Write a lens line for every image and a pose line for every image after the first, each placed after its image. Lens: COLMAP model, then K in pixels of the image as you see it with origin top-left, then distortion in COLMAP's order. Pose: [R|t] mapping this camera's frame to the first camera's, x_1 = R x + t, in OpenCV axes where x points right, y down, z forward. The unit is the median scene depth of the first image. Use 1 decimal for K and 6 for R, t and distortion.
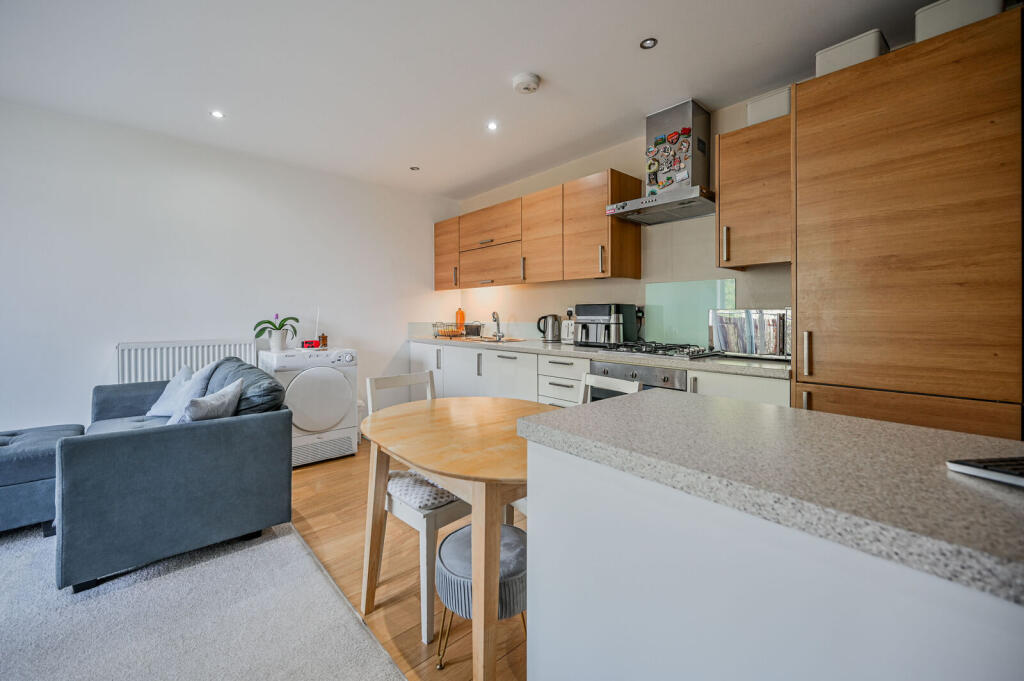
lens RADIAL K [[408.8, 0, 513.4], [0, 408.8, 315.4], [0, 0, 1]] dist [-0.000184, -0.000018]
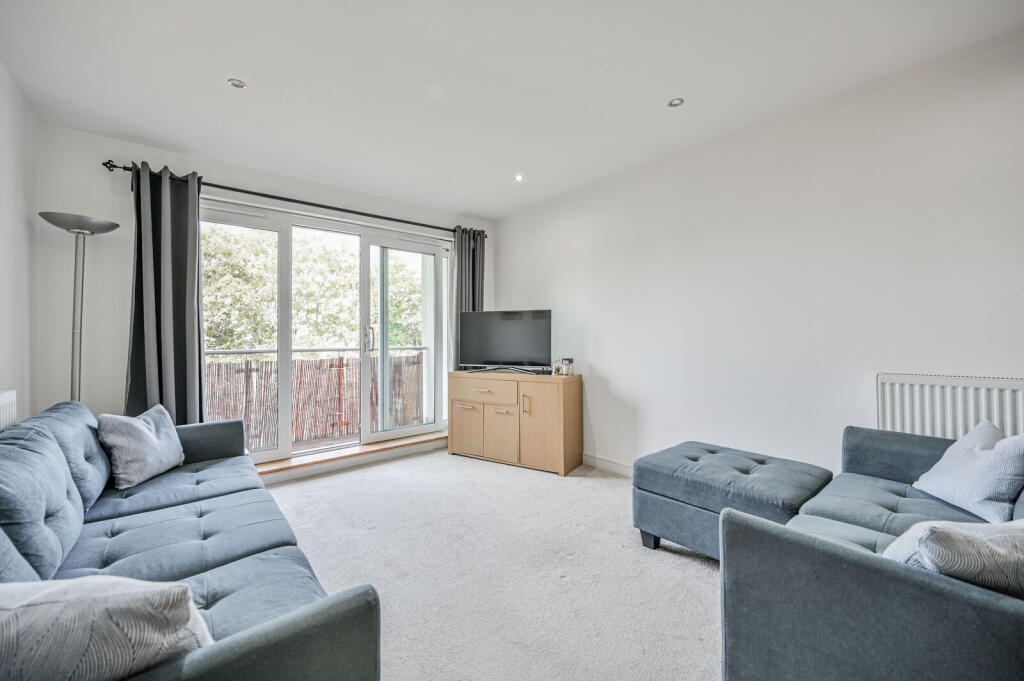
lens RADIAL K [[399.4, 0, 512.5], [0, 399.4, 332.2], [0, 0, 1]] dist [-0.000398, -0.000095]
pose [[-0.037391, -0.011841, -0.999231, -0.222942], [0.002655, 0.999925, -0.011948, 0.001755], [0.999297, -0.003100, -0.037357, 0.370649]]
